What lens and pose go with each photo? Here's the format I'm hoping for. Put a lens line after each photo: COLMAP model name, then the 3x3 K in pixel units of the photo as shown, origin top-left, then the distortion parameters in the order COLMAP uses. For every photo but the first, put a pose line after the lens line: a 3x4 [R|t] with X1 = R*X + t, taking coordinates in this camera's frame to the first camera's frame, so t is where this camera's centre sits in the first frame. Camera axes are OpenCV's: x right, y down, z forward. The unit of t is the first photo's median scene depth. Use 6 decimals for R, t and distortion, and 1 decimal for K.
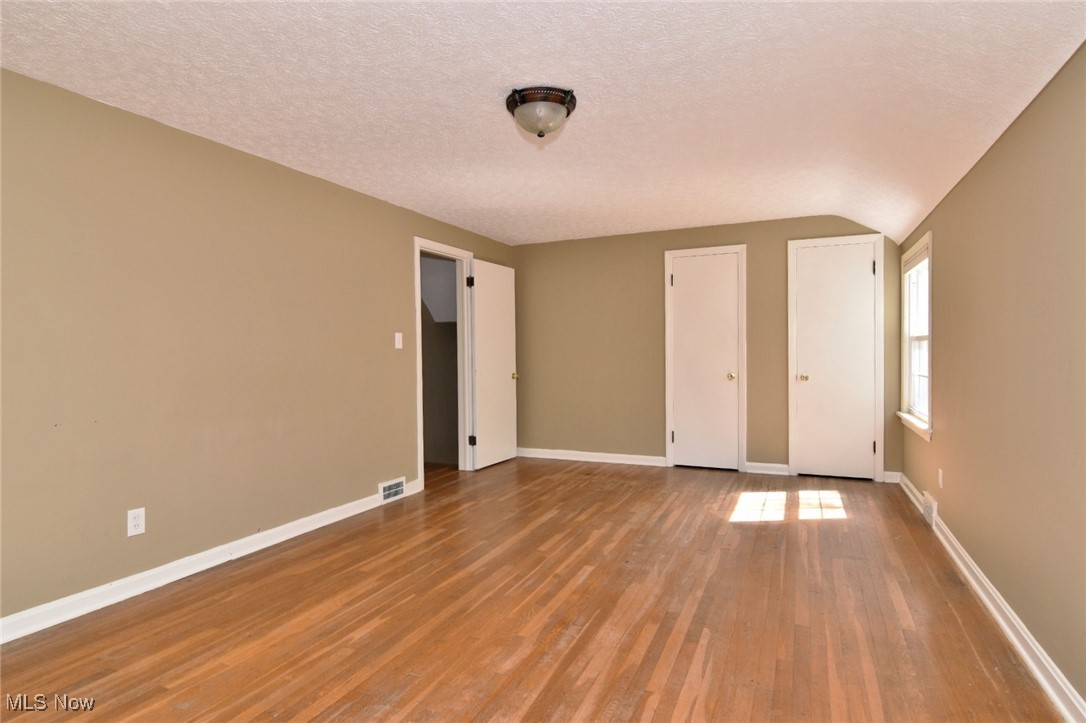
lens RADIAL K [[577.1, 0, 543.0], [0, 577.1, 361.5], [0, 0, 1]] dist [-0.003326, -0.001145]
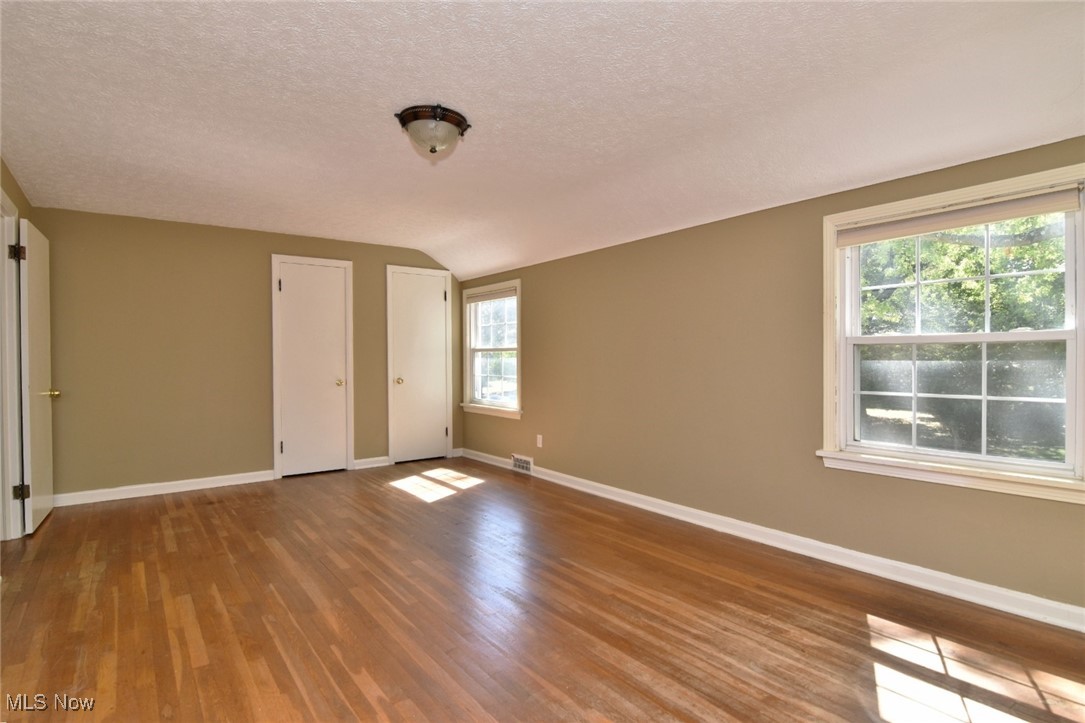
lens RADIAL K [[561.7, 0, 542.5], [0, 561.7, 361.5], [0, 0, 1]] dist [-0.020590, -0.000416]
pose [[0.480242, -0.000366, 0.877136, -0.700552], [0.015654, 0.999844, -0.008154, 0.002634], [-0.876996, 0.017647, 0.480173, 0.298797]]
